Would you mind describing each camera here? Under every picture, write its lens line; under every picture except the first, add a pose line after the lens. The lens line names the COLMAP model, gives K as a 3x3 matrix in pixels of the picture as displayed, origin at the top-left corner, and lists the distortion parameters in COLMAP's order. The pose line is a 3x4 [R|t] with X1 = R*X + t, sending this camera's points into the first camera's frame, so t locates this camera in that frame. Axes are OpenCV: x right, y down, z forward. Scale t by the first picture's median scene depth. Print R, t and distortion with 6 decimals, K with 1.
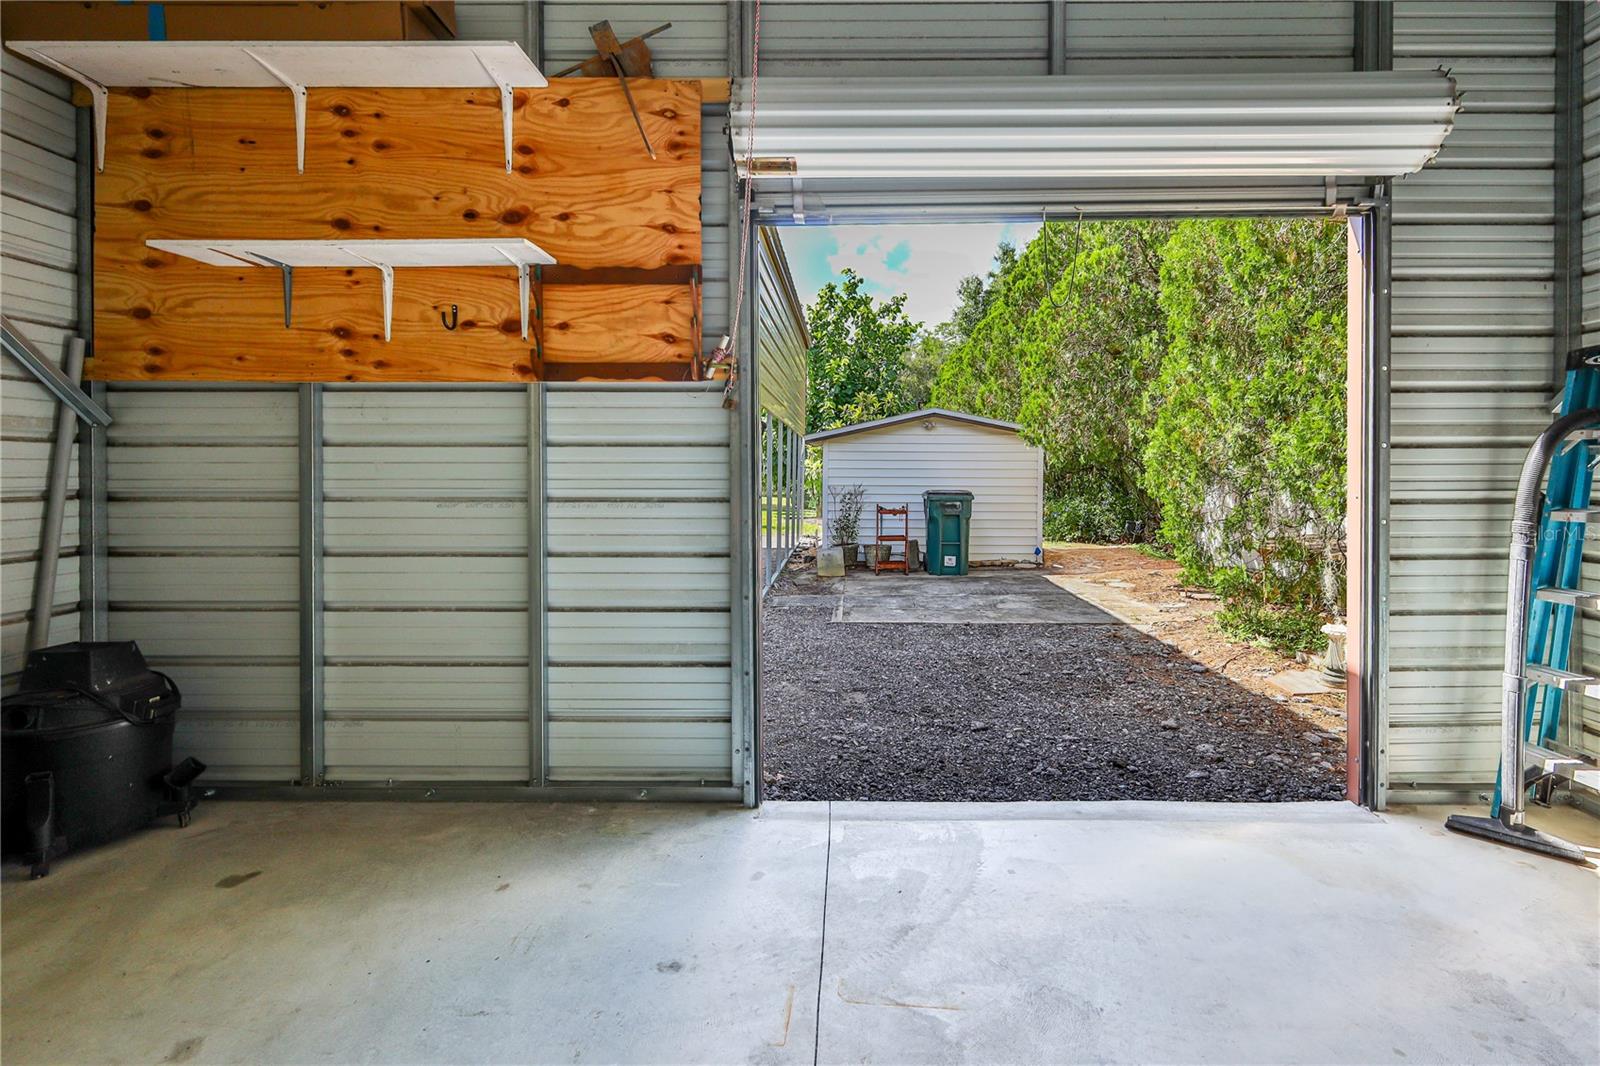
lens RADIAL K [[707.2, 0, 850.4], [0, 707.2, 478.2], [0, 0, 1]] dist [0.001572, -0.000283]
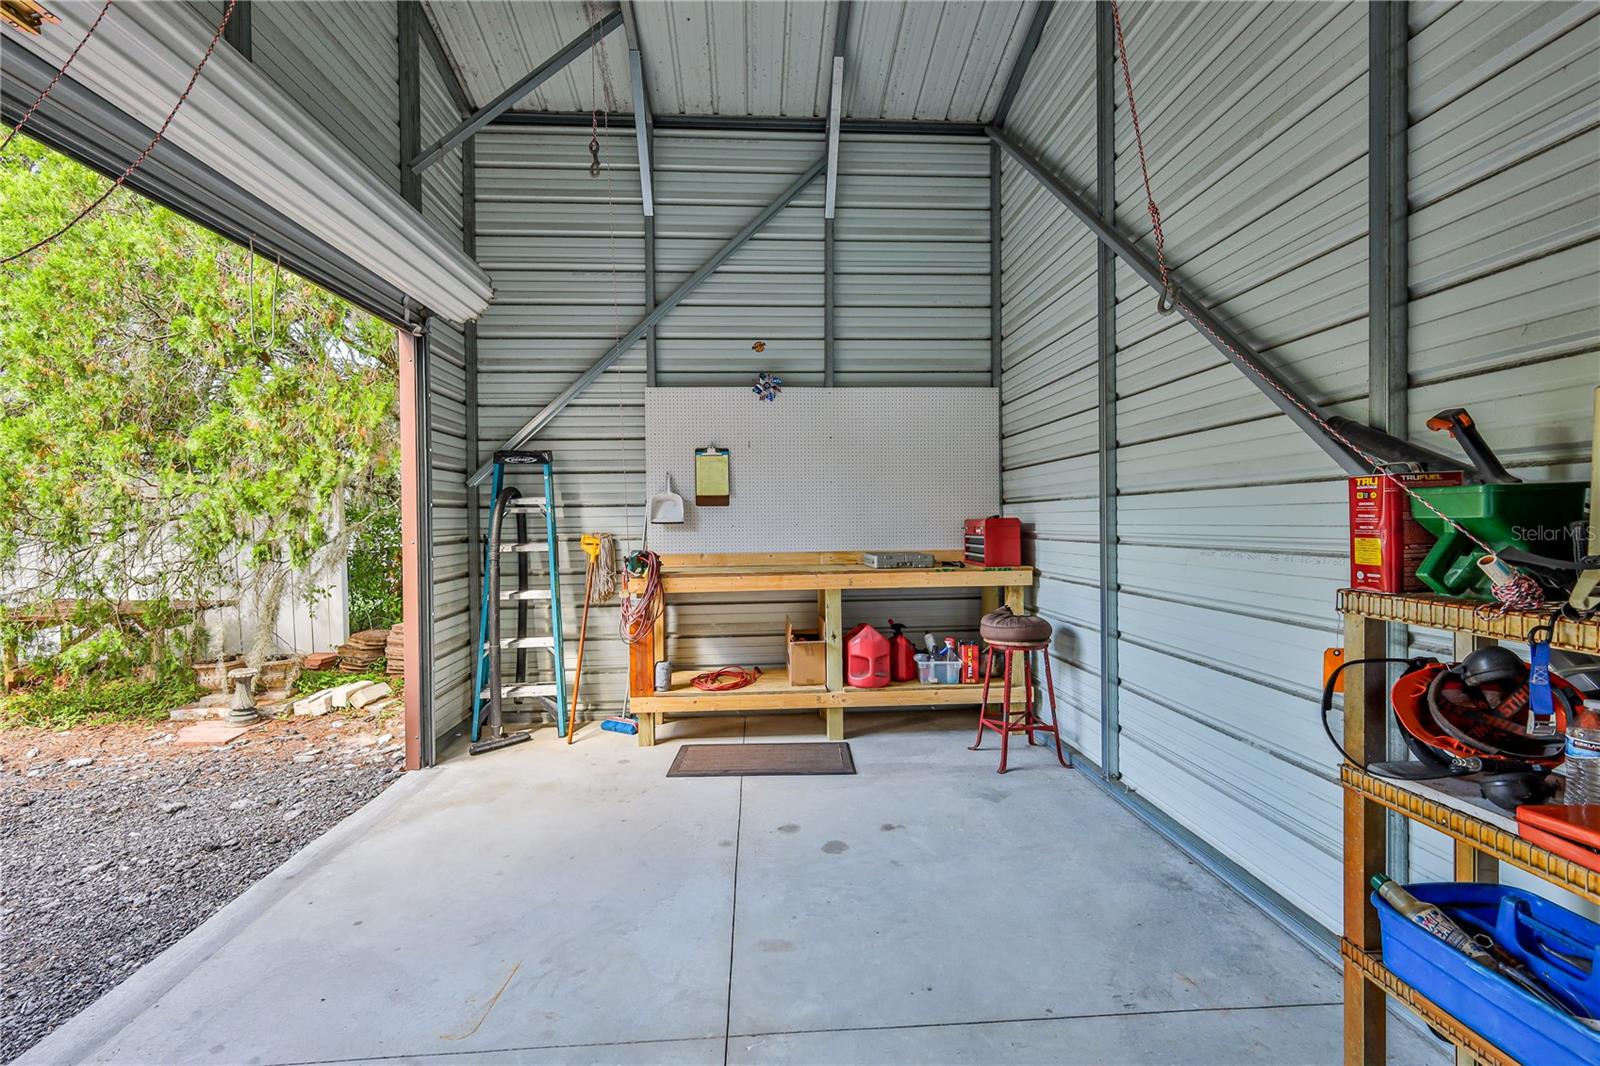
lens RADIAL K [[707.2, 0, 803.2], [0, 707.2, 521.1], [0, 0, 1]] dist [0.001572, -0.000283]
pose [[-0.064097, -0.006179, 0.997925, -0.709537], [0.015769, 0.999850, 0.007203, -0.011294], [-0.997819, 0.016198, -0.063990, 0.365262]]
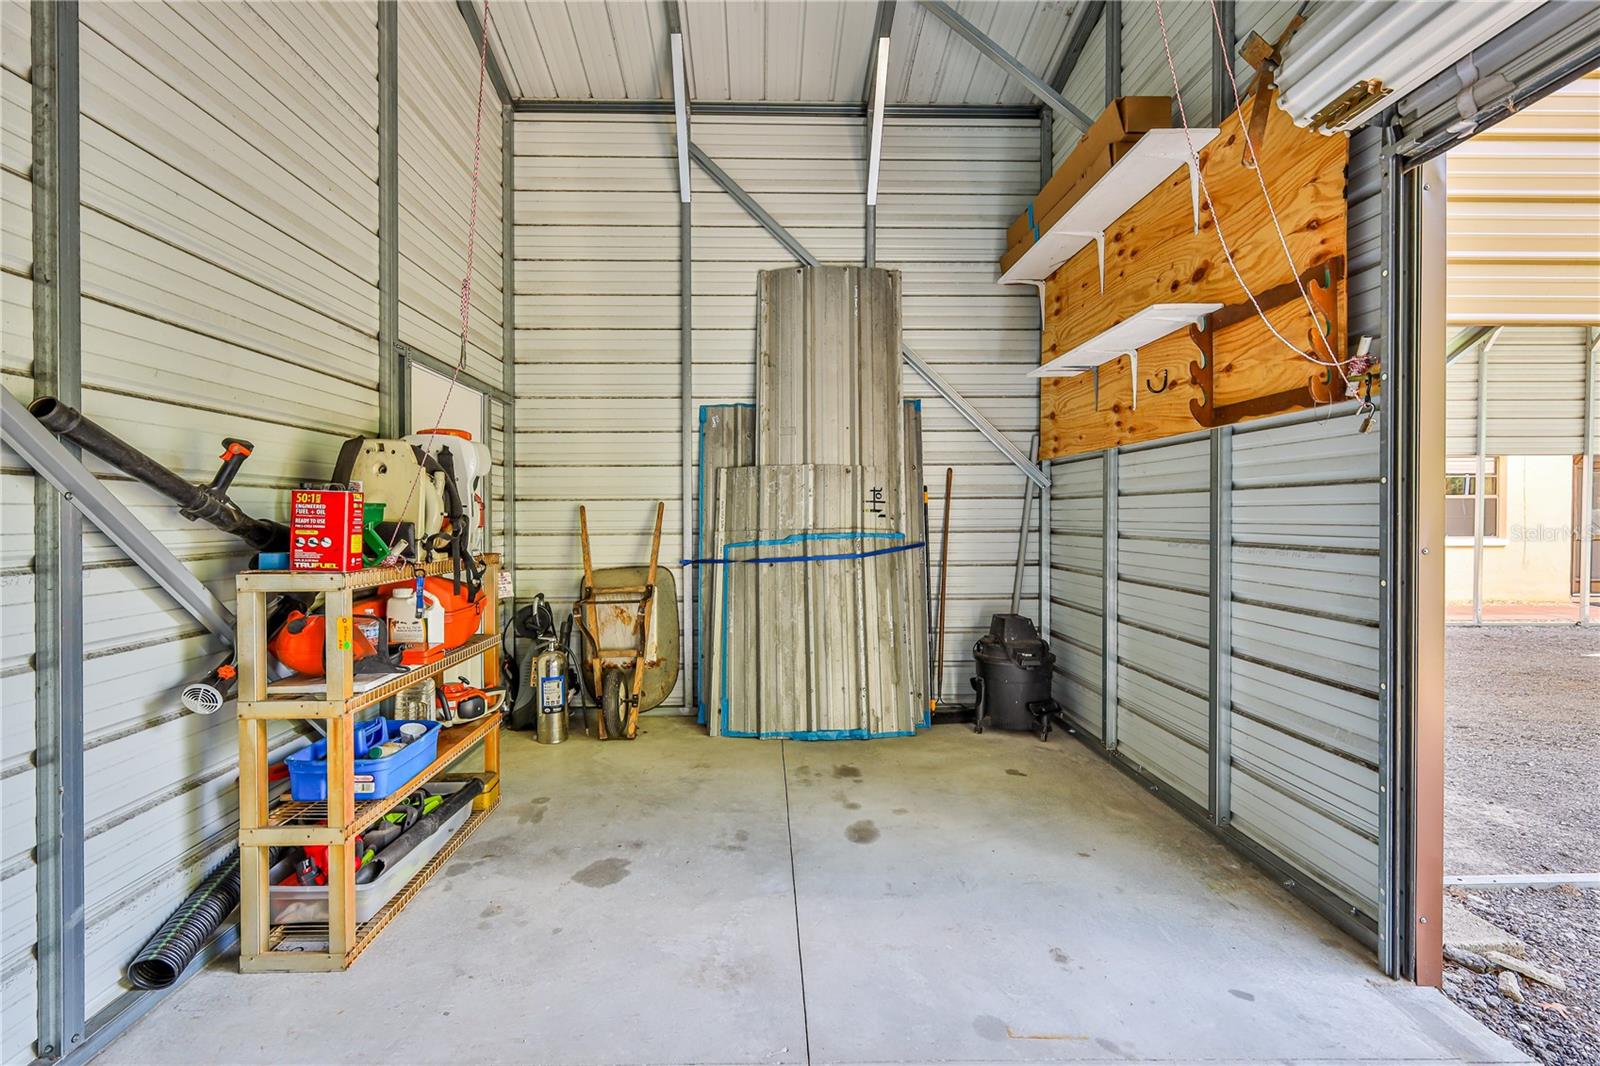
lens RADIAL K [[707.2, 0, 783.1], [0, 707.2, 527.5], [0, 0, 1]] dist [0.001572, -0.000283]
pose [[0.029112, 0.016900, -0.999433, 0.566851], [-0.004946, 0.999847, 0.016762, -0.006031], [0.999564, 0.004456, 0.029191, 0.350248]]
